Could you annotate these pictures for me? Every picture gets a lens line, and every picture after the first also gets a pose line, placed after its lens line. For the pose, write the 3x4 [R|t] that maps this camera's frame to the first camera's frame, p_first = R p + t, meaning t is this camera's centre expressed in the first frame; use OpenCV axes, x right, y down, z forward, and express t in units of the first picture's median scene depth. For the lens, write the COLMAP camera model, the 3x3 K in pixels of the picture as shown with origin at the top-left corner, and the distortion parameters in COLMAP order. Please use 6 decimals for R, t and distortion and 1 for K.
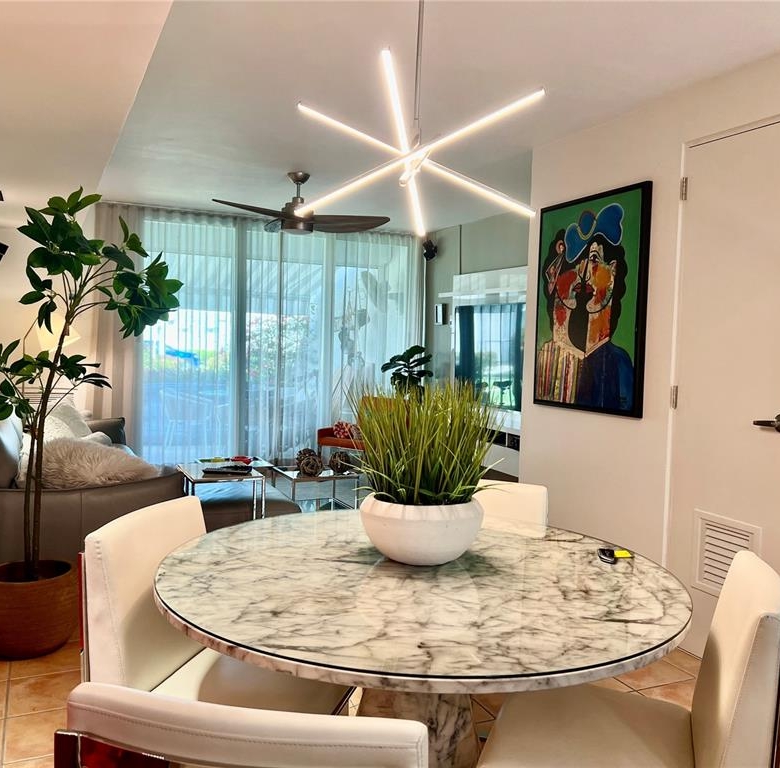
lens RADIAL K [[782.4, 0, 390.0], [0, 782.4, 384.0], [0, 0, 1]] dist [0.004808, 0.008042]
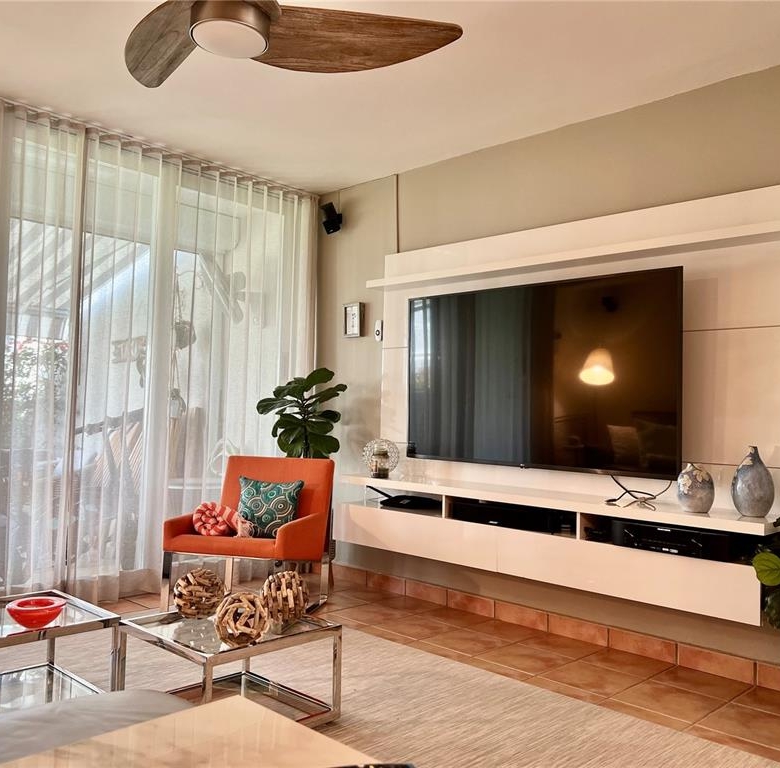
lens RADIAL K [[782.4, 0, 390.0], [0, 782.4, 384.0], [0, 0, 1]] dist [0.004808, 0.008042]
pose [[0.926333, 0.024024, 0.375939, -0.136769], [0.013329, 0.995249, -0.096444, 0.019450], [-0.376469, 0.094350, 0.921612, 0.433496]]
